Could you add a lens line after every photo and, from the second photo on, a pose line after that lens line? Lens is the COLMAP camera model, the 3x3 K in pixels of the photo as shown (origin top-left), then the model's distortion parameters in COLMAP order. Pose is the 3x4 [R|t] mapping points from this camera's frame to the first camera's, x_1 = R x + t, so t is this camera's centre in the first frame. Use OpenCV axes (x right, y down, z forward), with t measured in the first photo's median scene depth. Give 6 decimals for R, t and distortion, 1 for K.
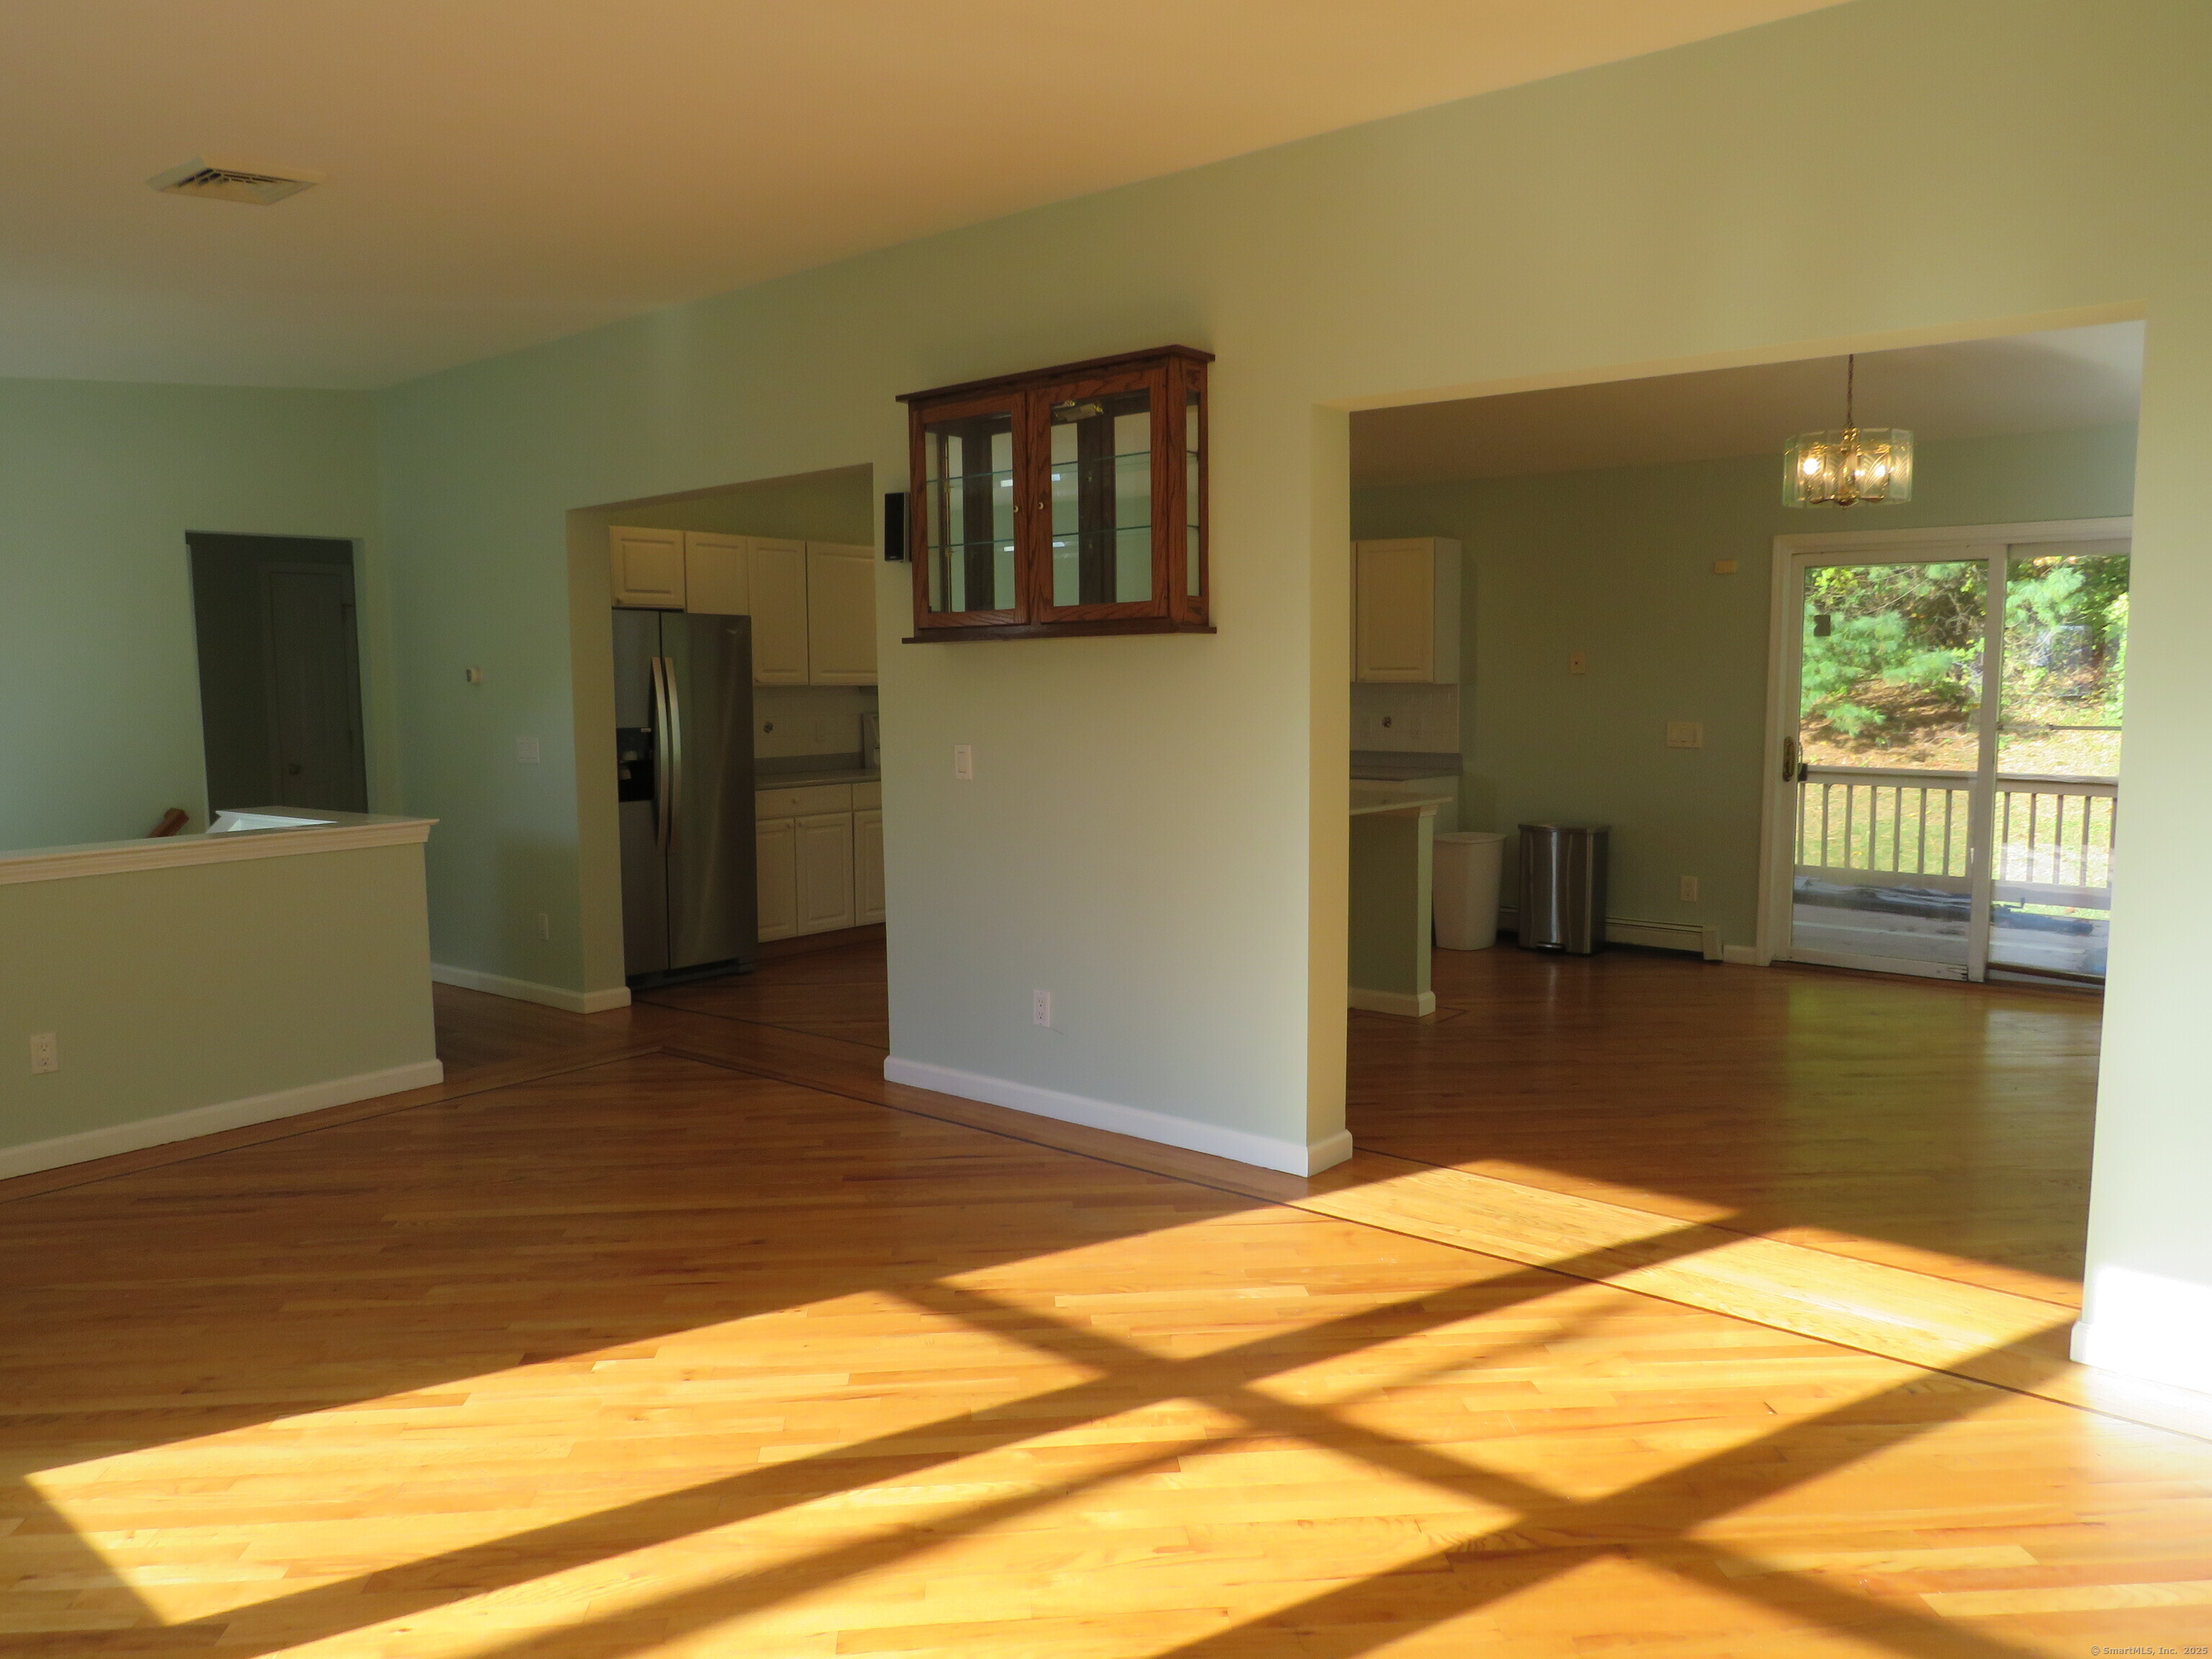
lens RADIAL K [[1567.4, 0, 1121.7], [0, 1567.4, 792.1], [0, 0, 1]] dist [-0.021884, 0.006550]
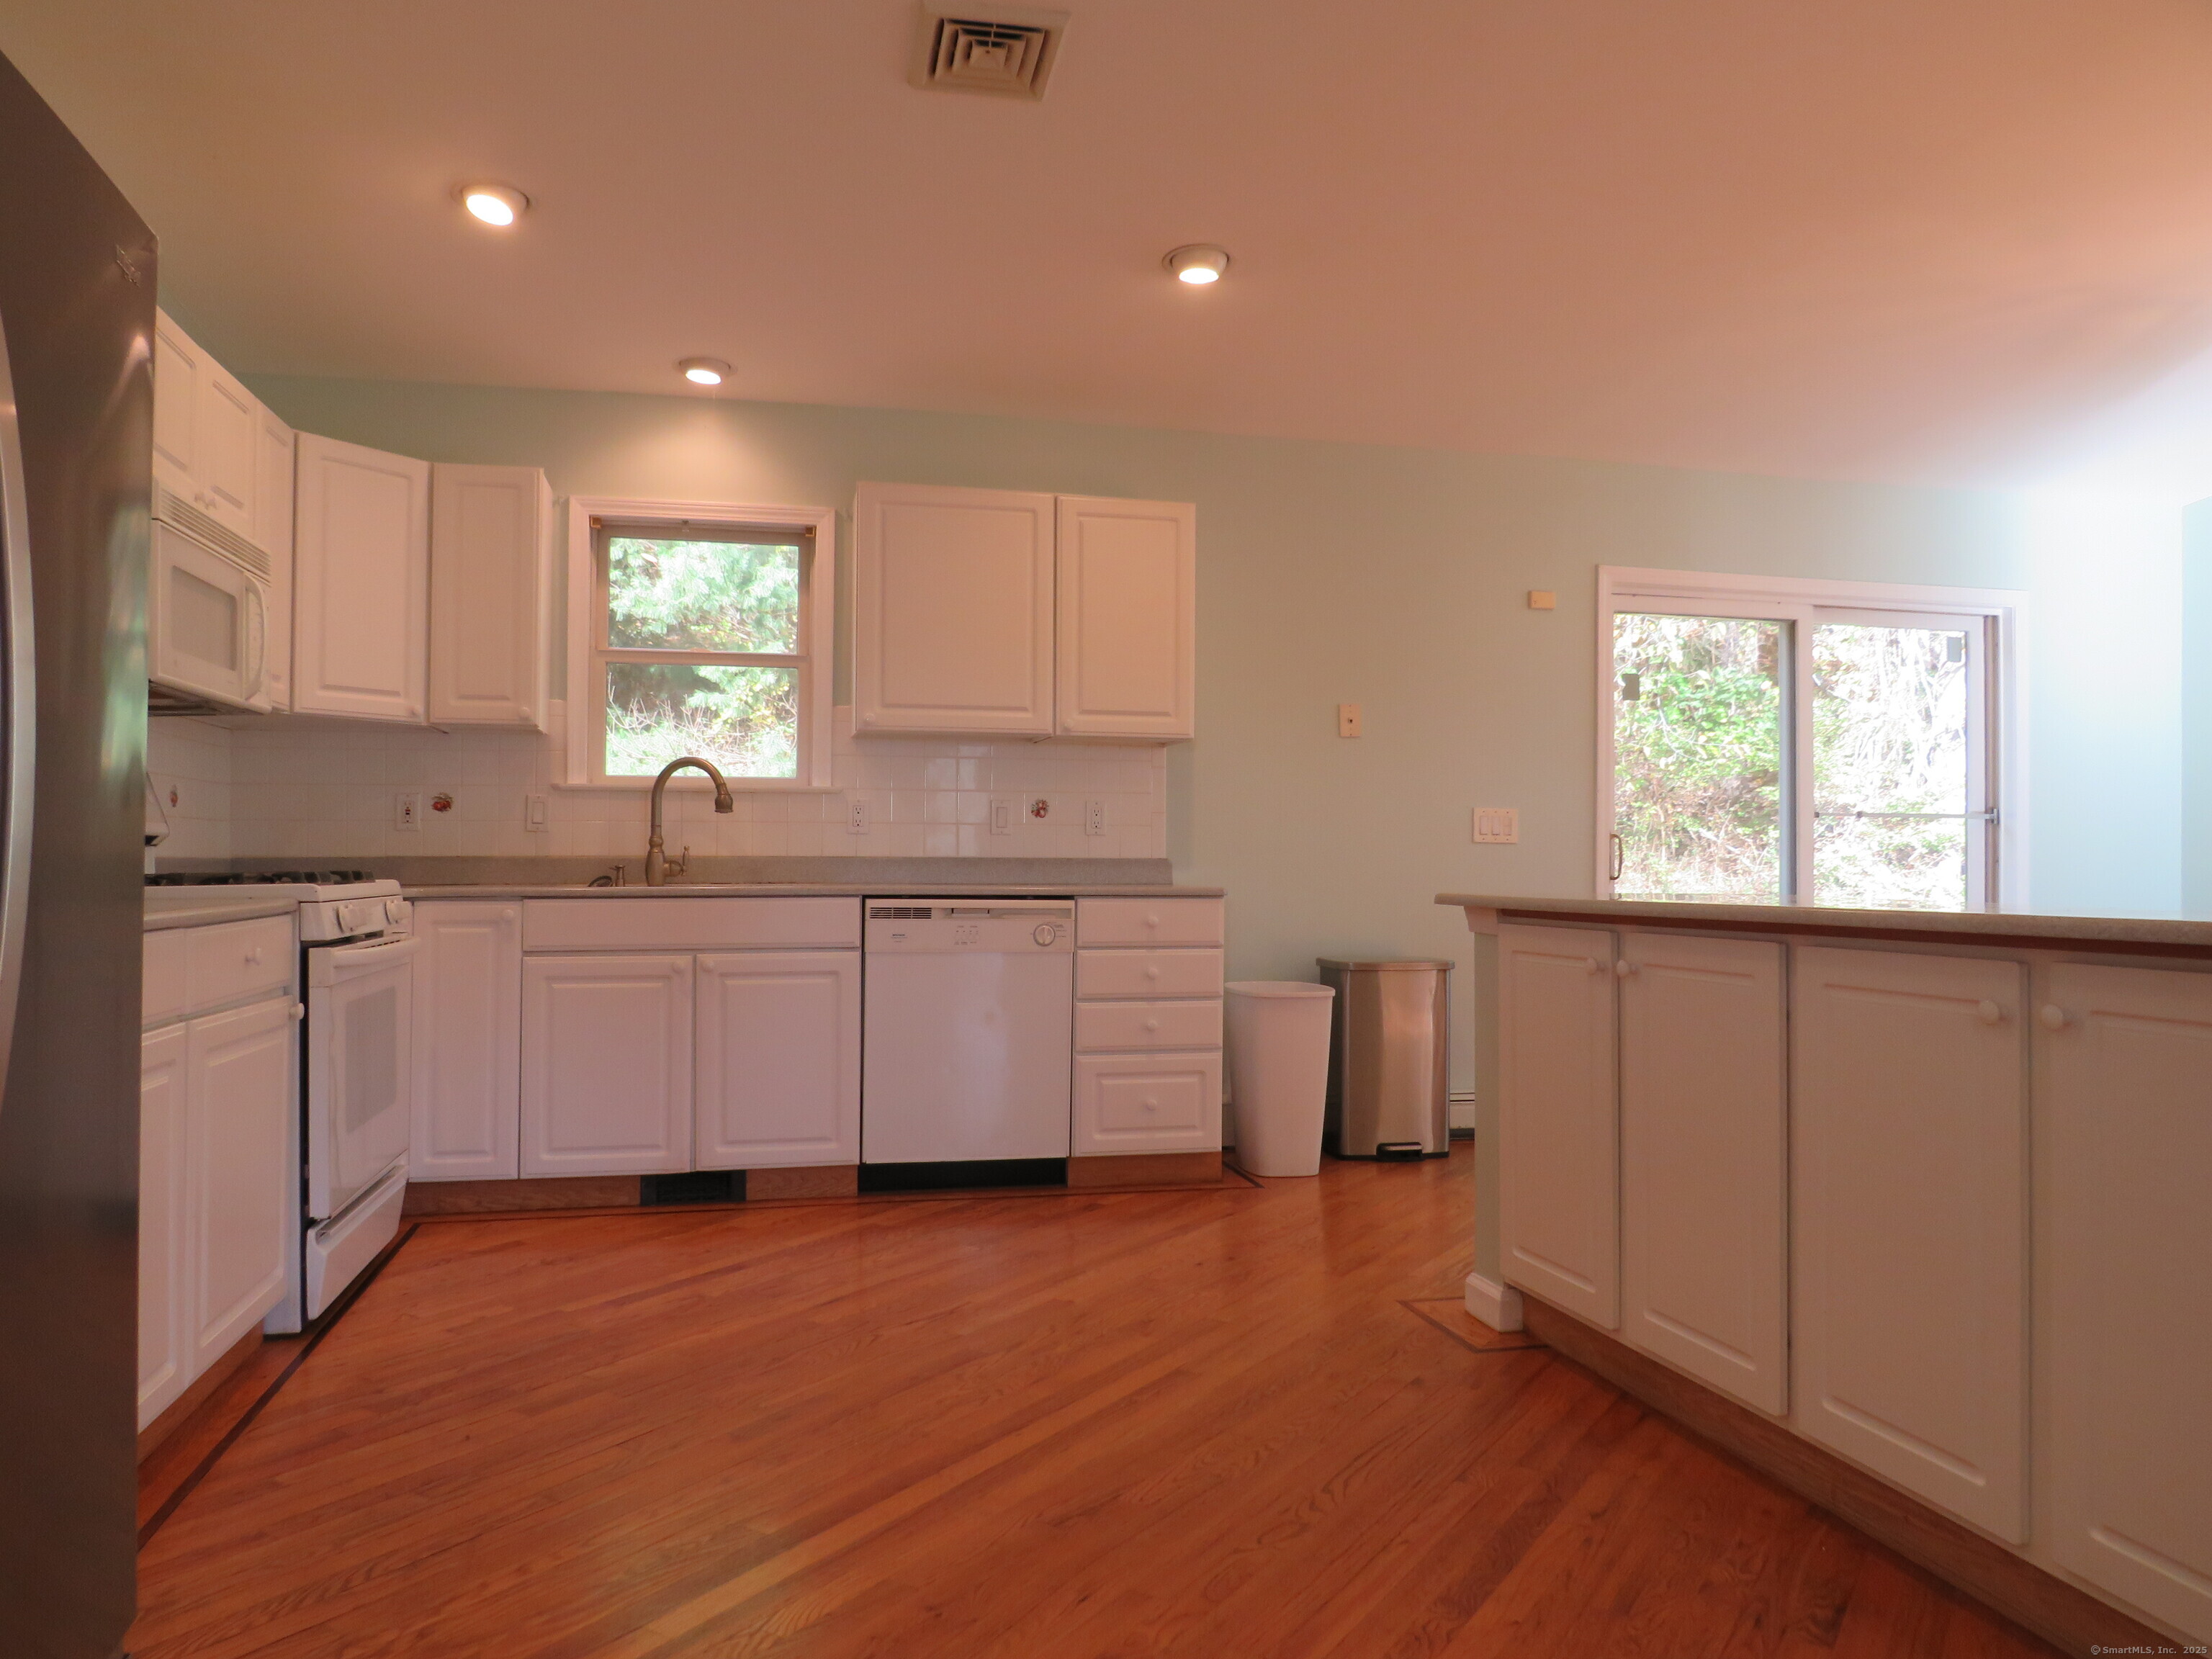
lens RADIAL K [[1567.4, 0, 1108.0], [0, 1567.4, 801.0], [0, 0, 1]] dist [-0.021884, 0.006550]
pose [[0.620737, 0.036240, 0.783181, -0.289222], [0.052891, 0.994720, -0.087950, 0.005612], [-0.782233, 0.096017, 0.615542, 0.630593]]
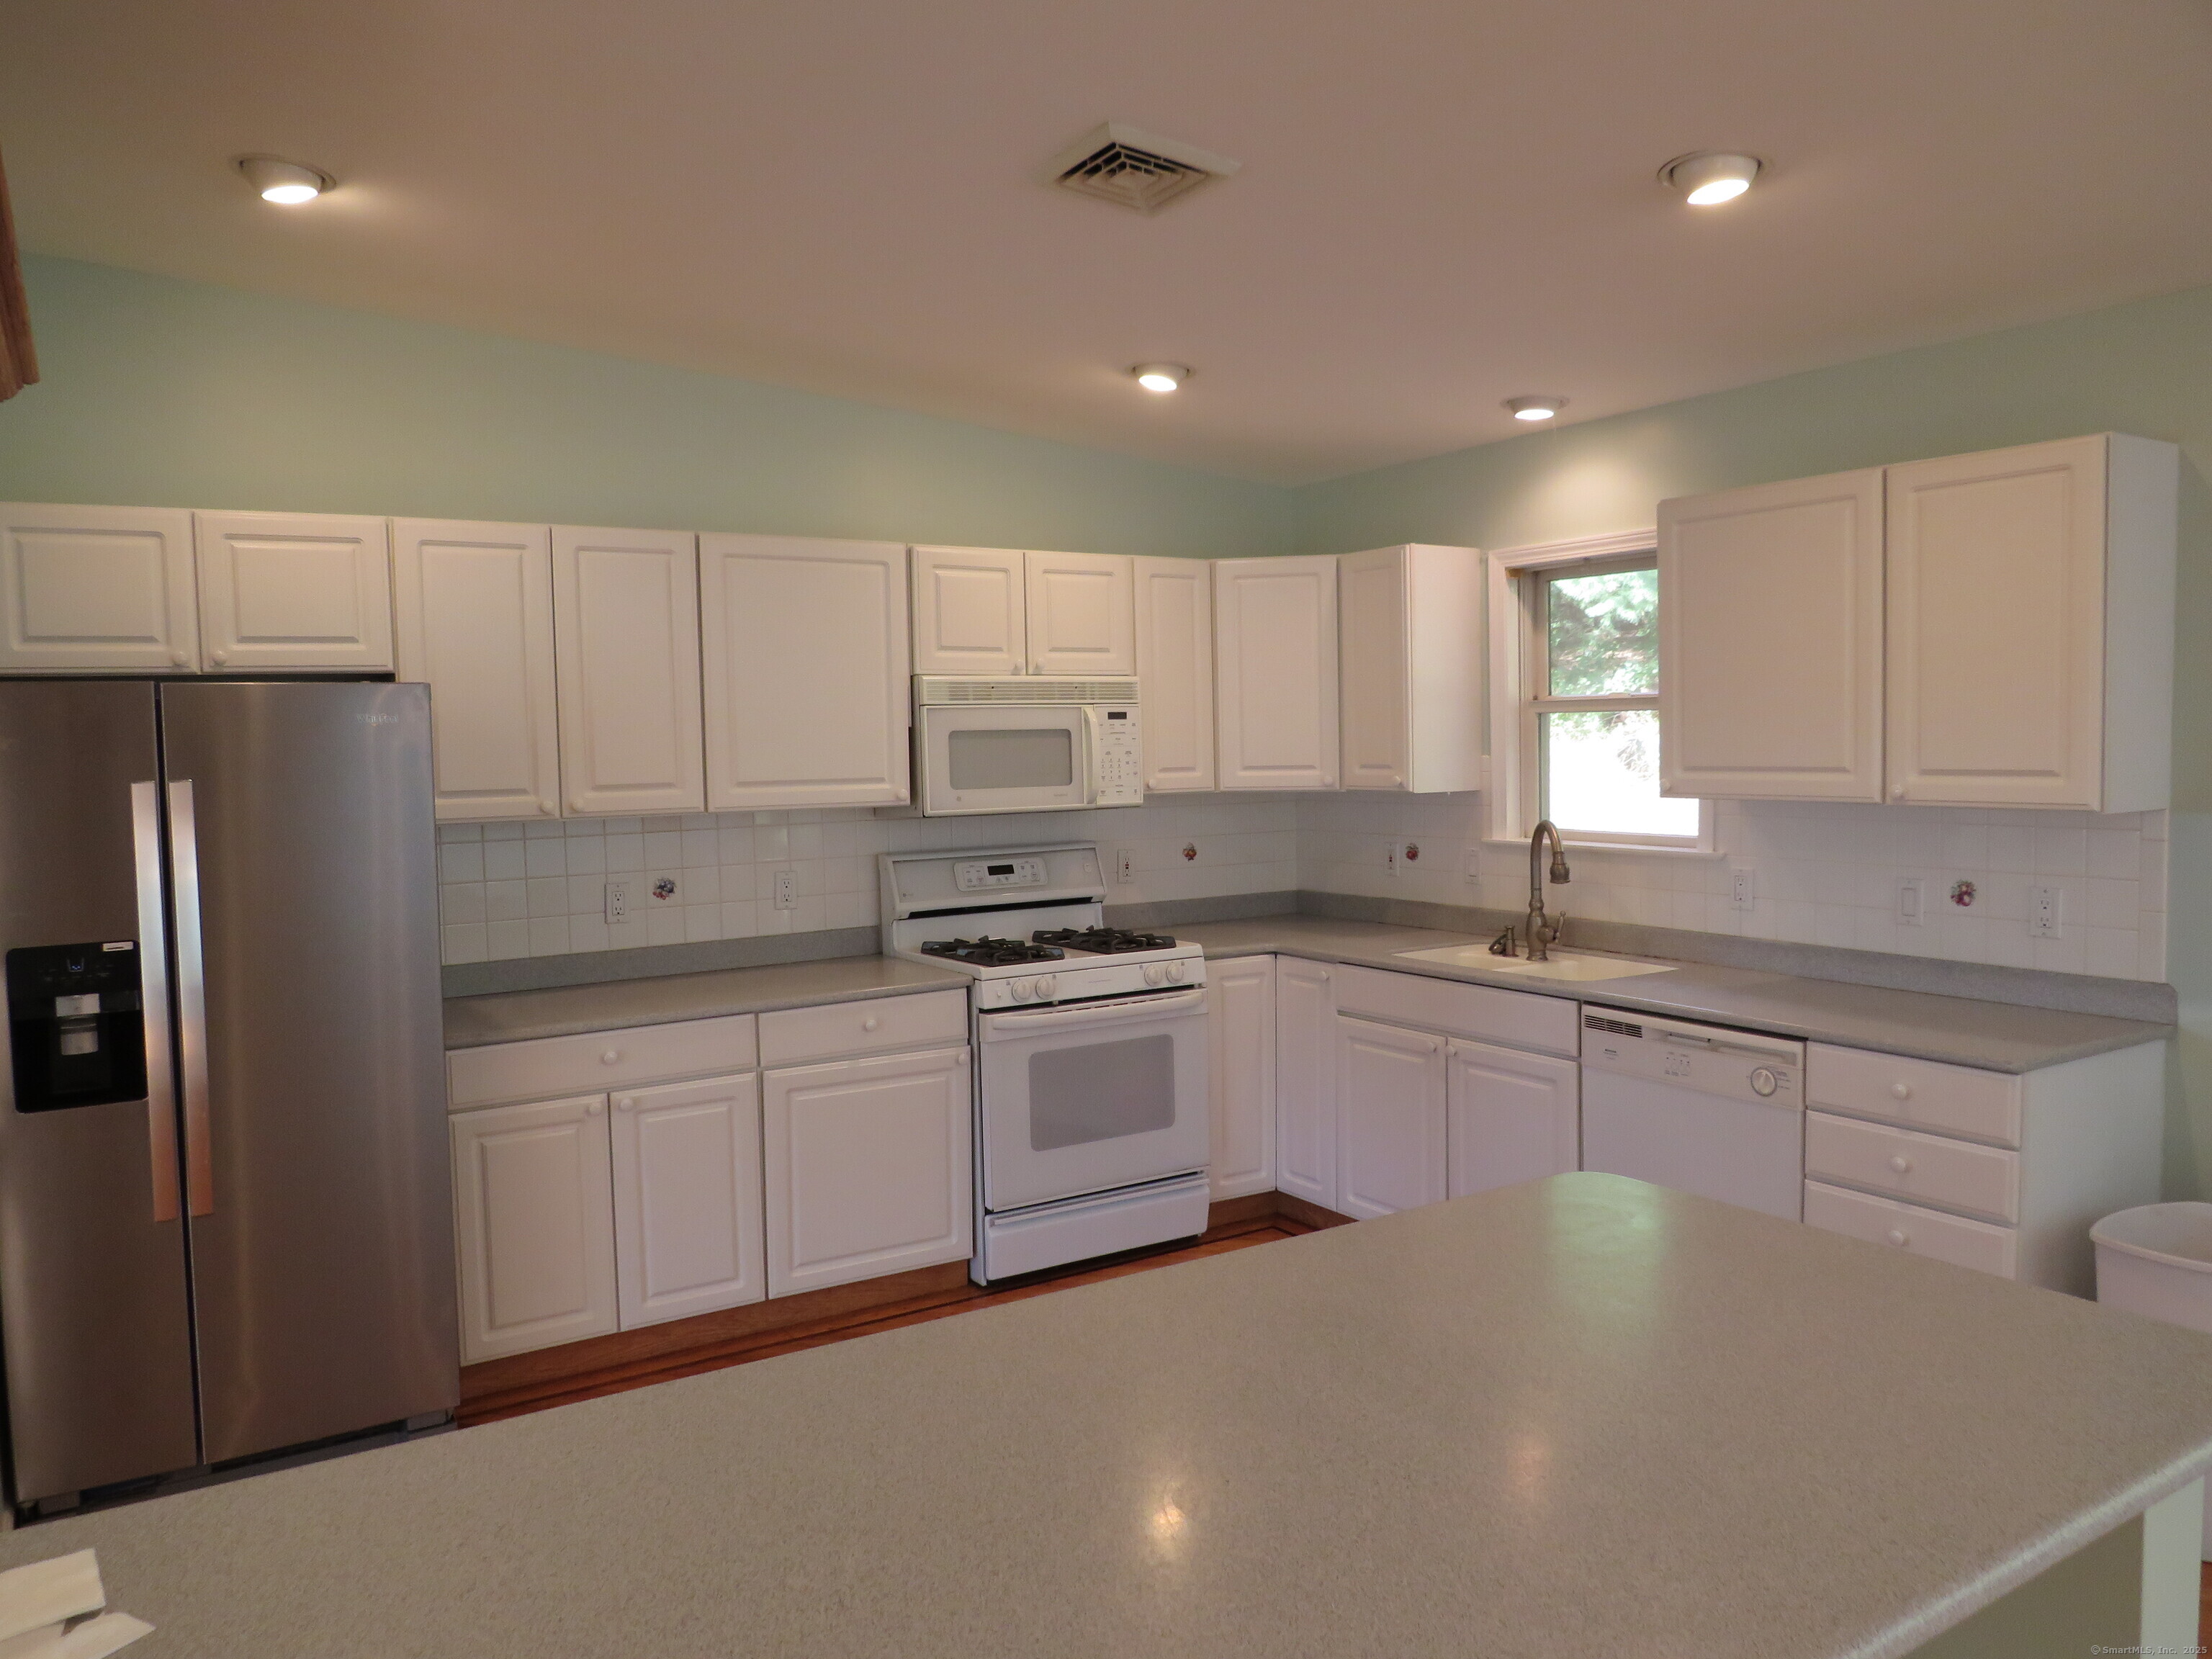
lens RADIAL K [[1567.4, 0, 1115.2], [0, 1567.4, 820.3], [0, 0, 1]] dist [-0.021884, 0.006550]
pose [[0.950448, 0.006011, -0.310826, 0.083748], [-0.011942, 0.999781, -0.017184, -0.056619], [0.310654, 0.020044, 0.950312, 0.539653]]
